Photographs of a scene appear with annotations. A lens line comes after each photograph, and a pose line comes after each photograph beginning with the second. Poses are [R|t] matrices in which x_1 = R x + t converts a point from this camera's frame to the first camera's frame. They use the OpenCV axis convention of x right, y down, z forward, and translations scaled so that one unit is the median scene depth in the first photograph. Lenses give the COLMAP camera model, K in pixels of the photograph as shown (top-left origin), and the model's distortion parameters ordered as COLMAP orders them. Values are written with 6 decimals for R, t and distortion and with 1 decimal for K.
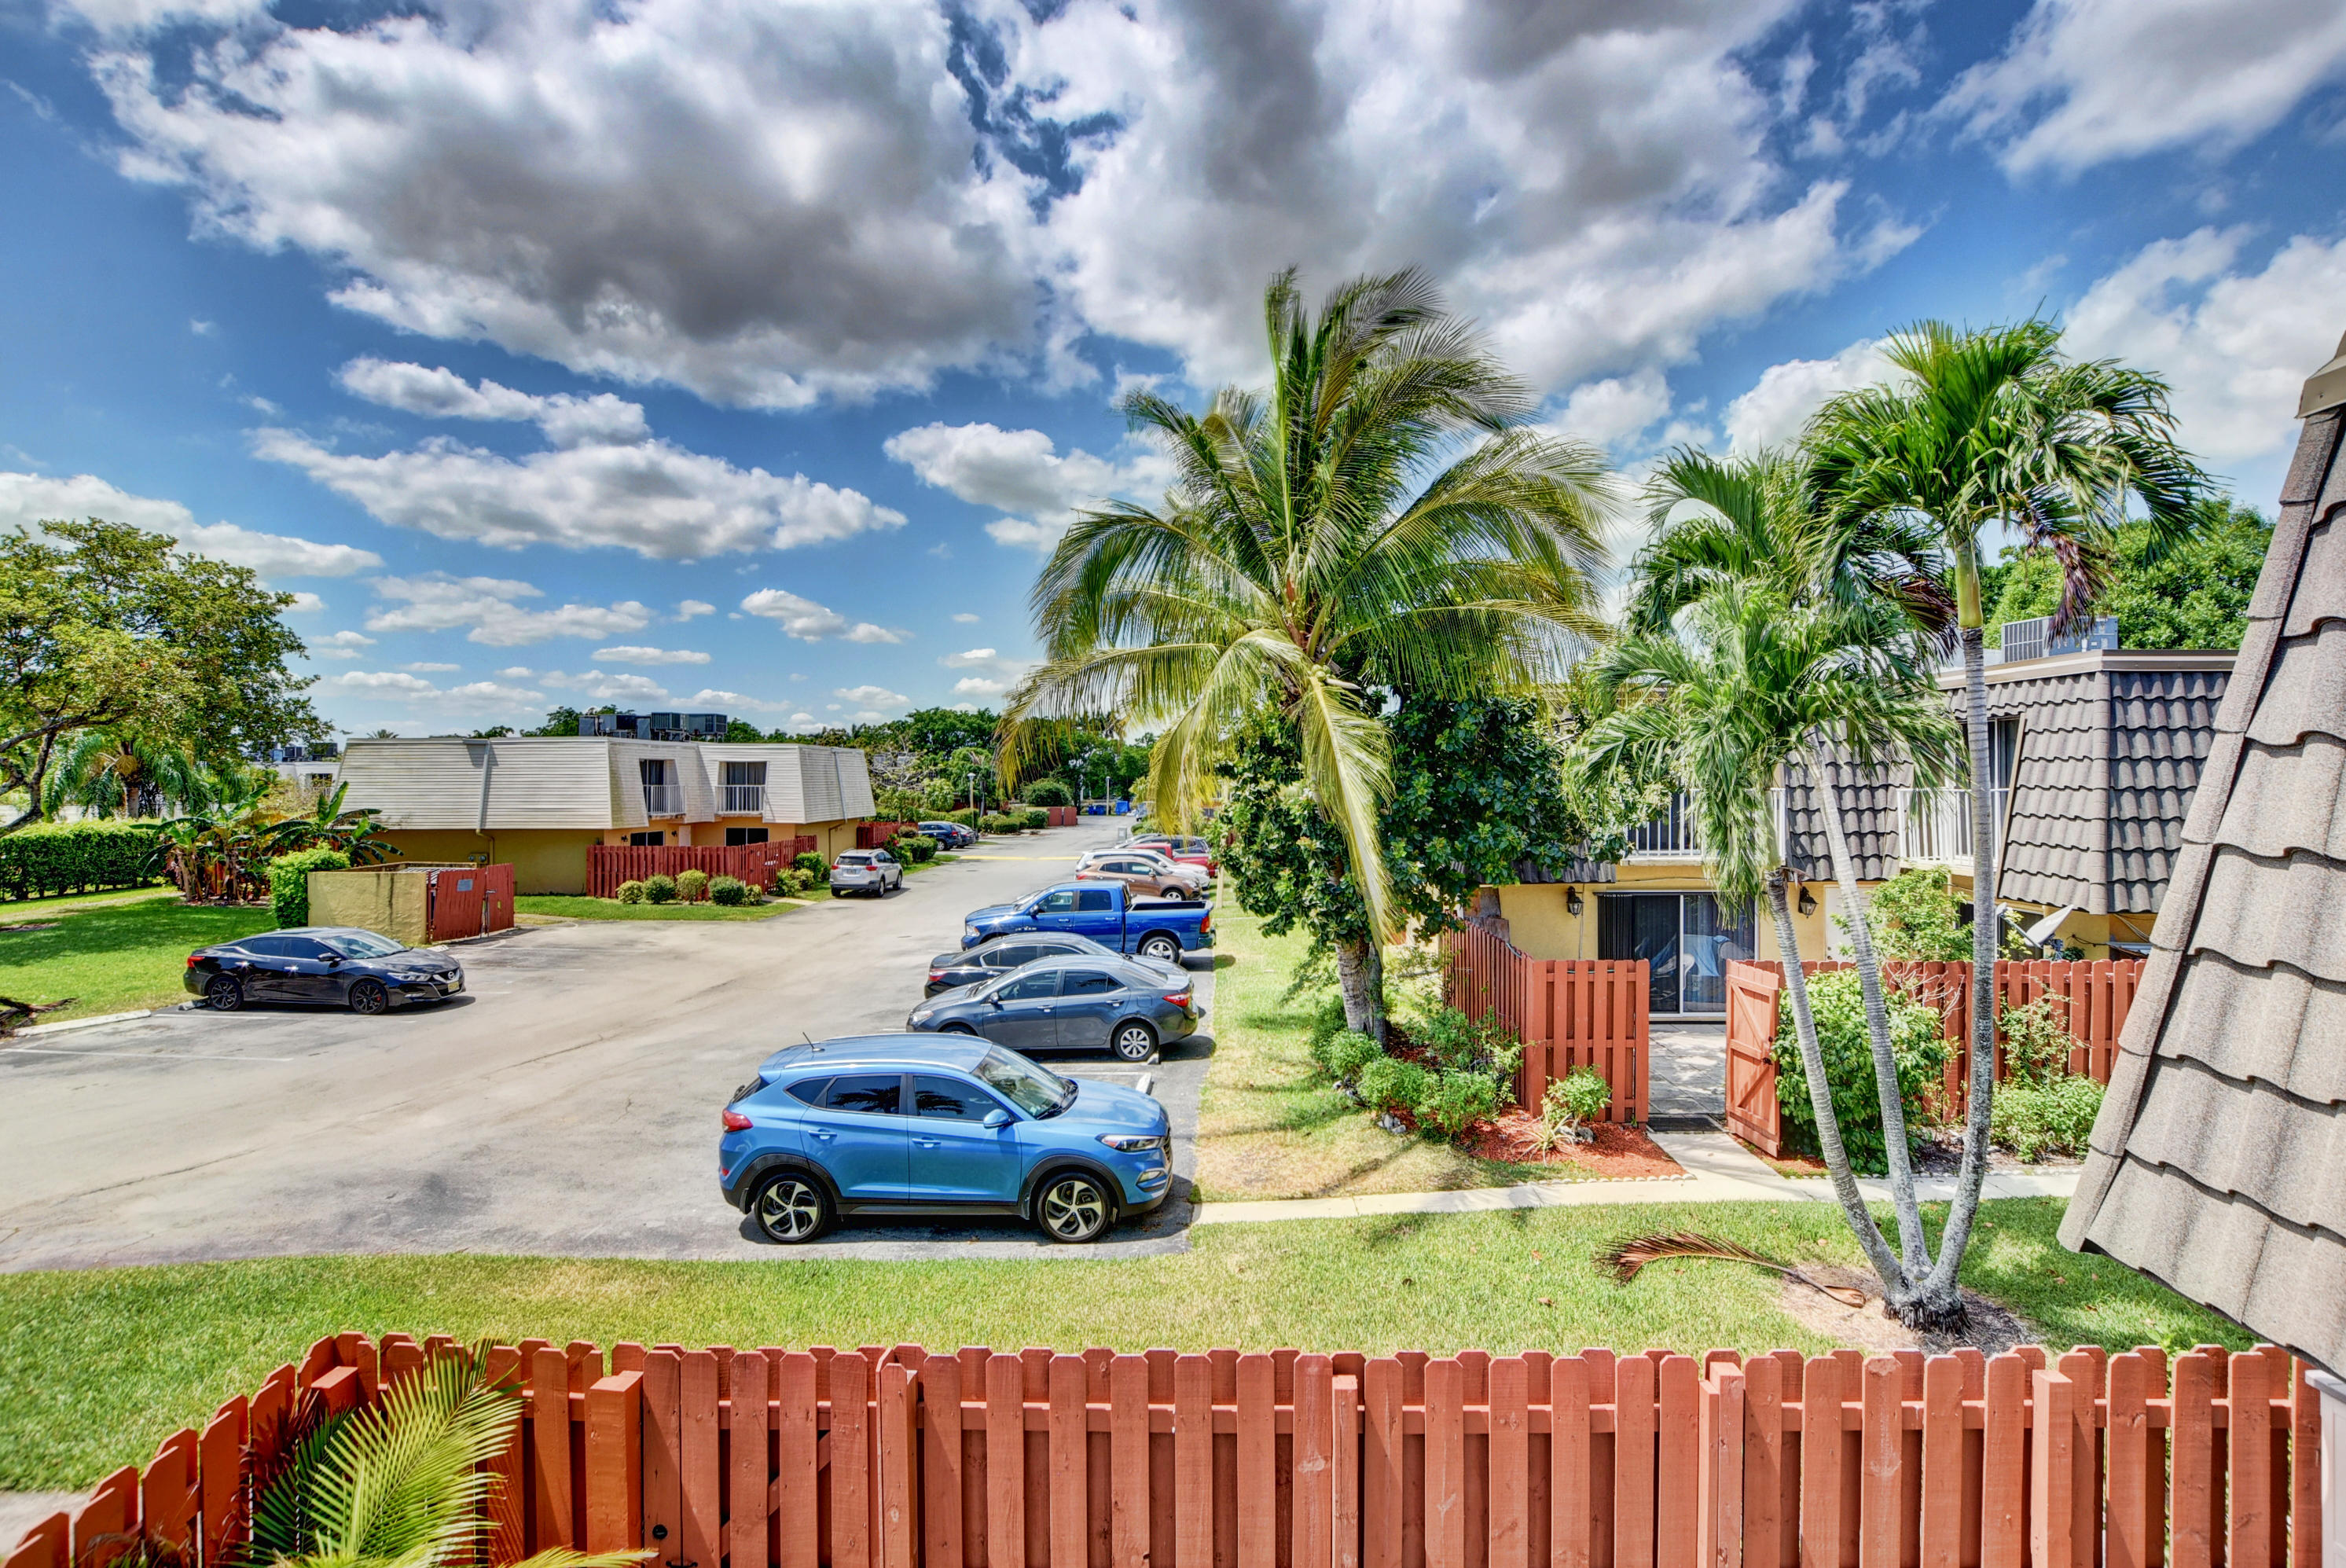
lens RADIAL K [[1085.3, 0, 1180.7], [0, 1085.3, 770.4], [0, 0, 1]] dist [-0.029763, 0.003135]
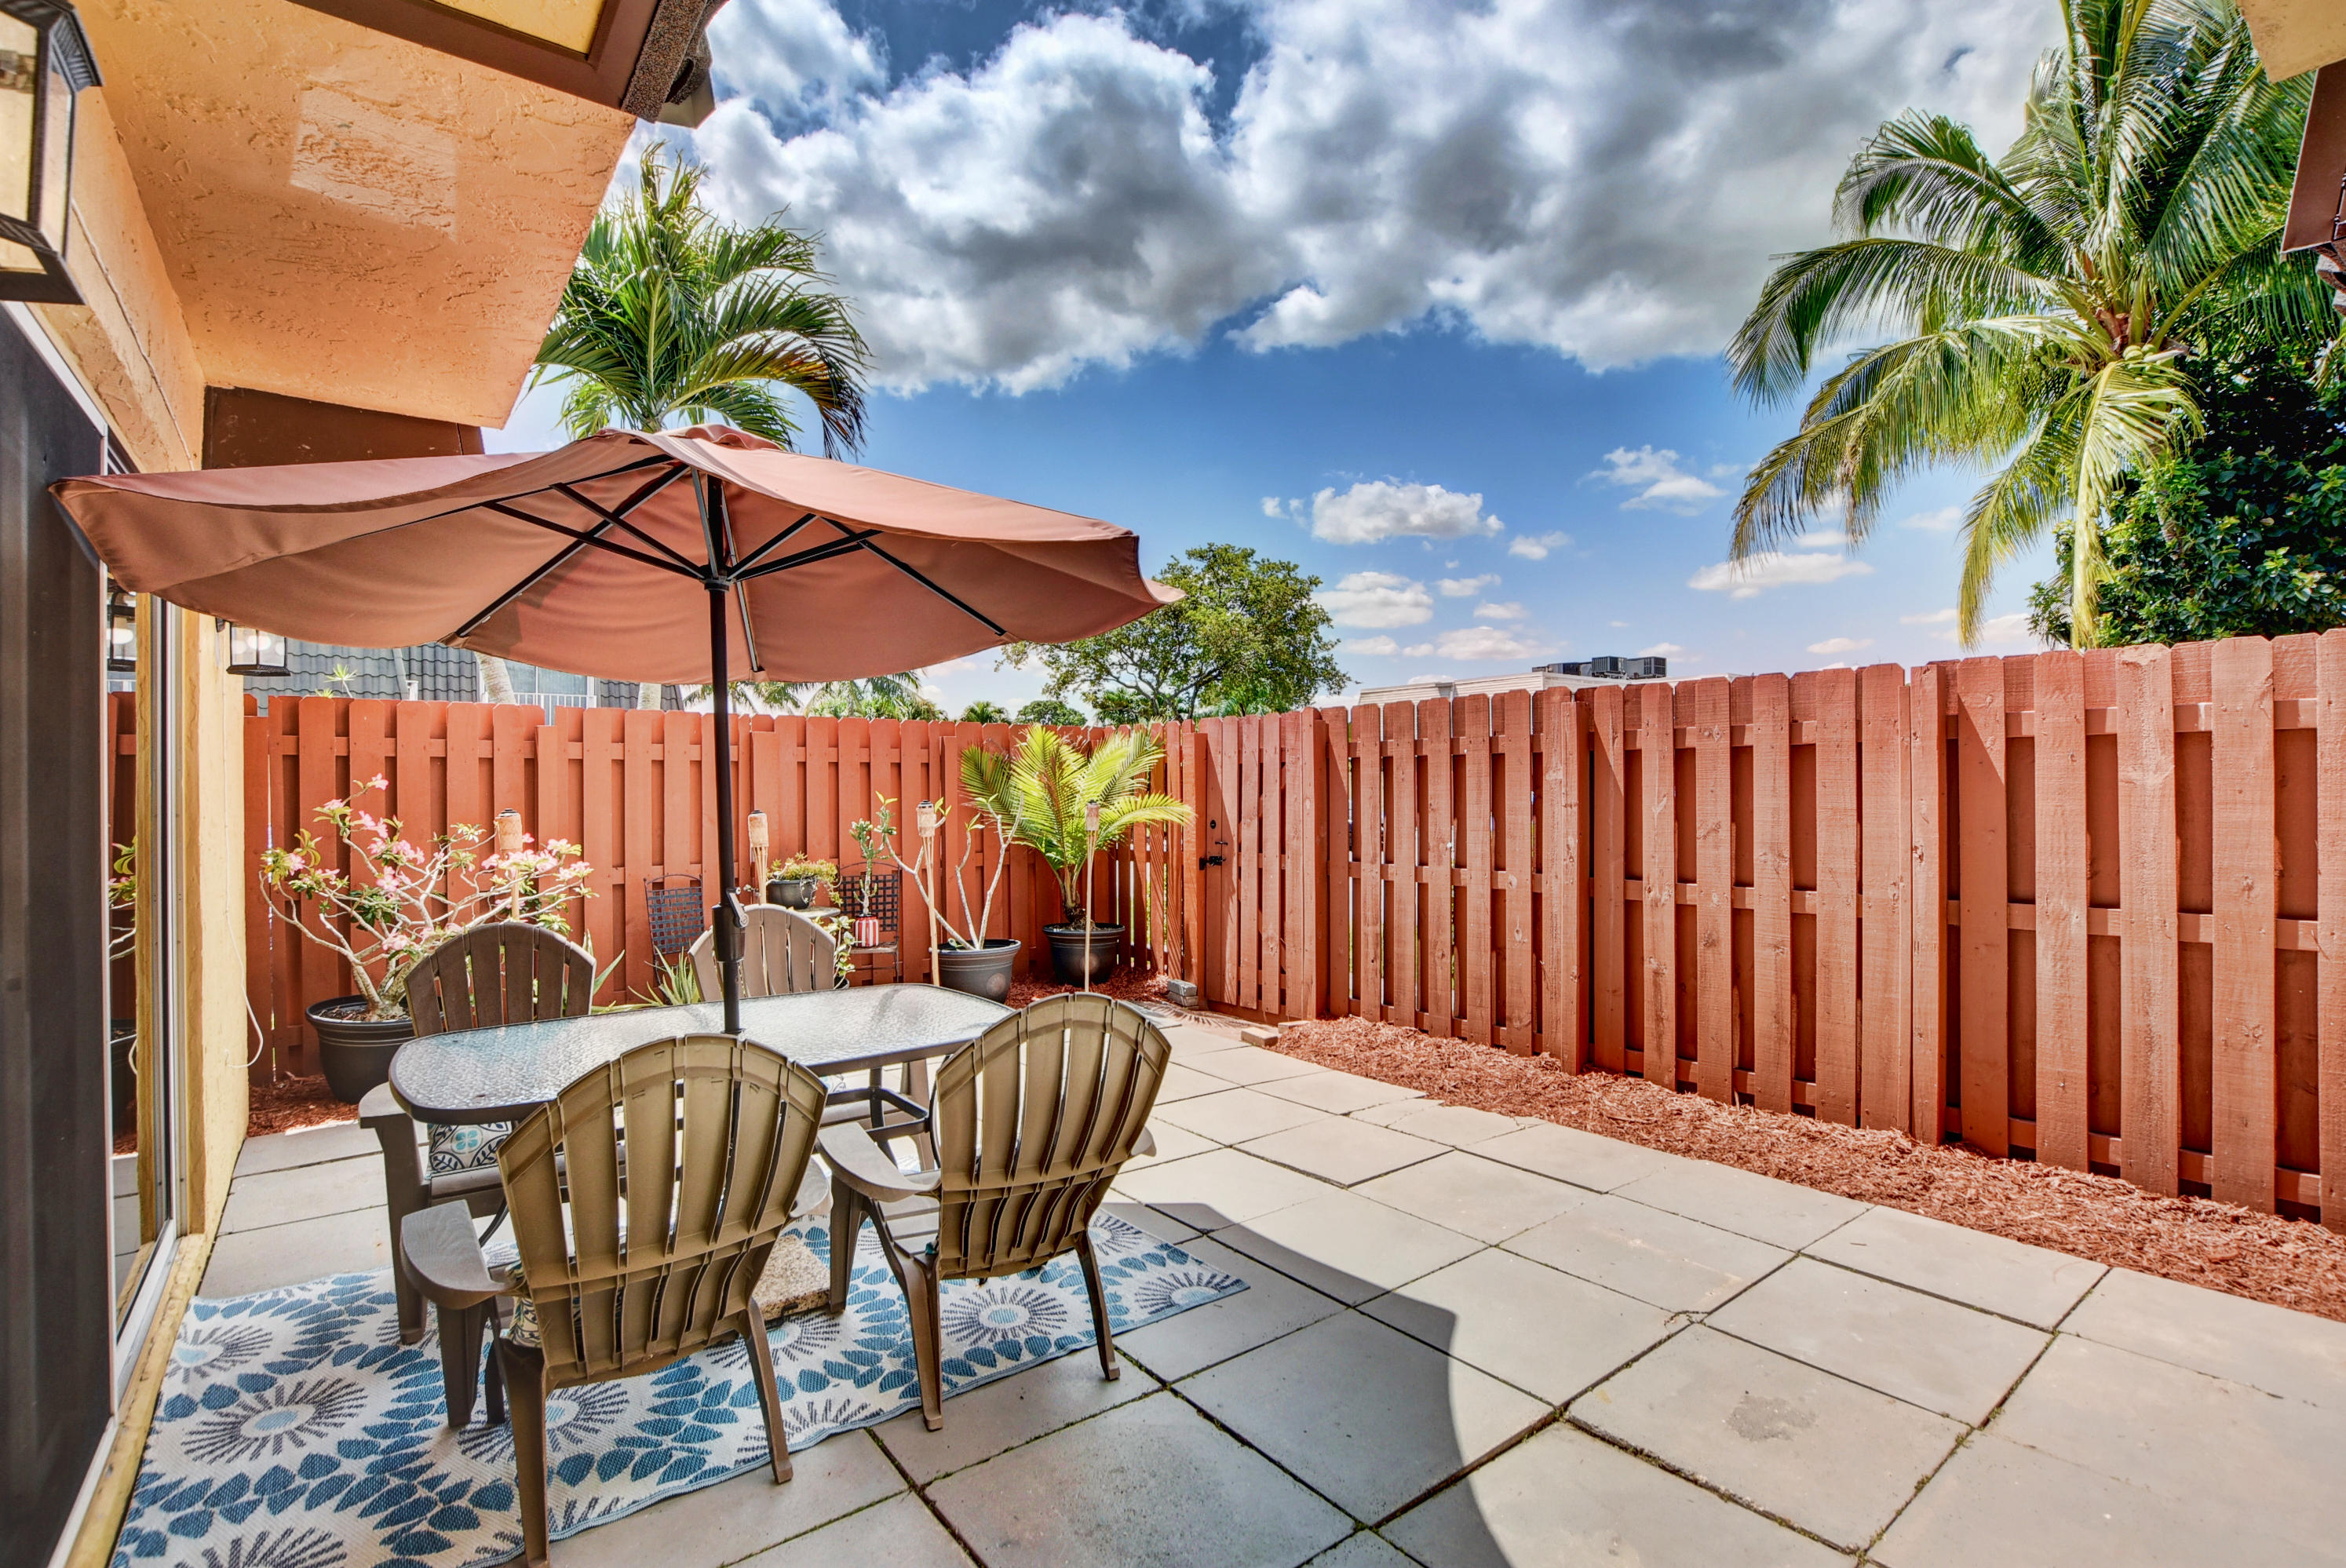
lens RADIAL K [[1083.3, 0, 1179.4], [0, 1083.3, 784.4], [0, 0, 1]] dist [-0.043898, 0.011675]
pose [[0.638912, -0.005242, -0.769262, 0.267707], [0.016227, 0.999846, 0.006664, 0.212420], [0.769109, -0.016741, 0.638898, -0.047724]]
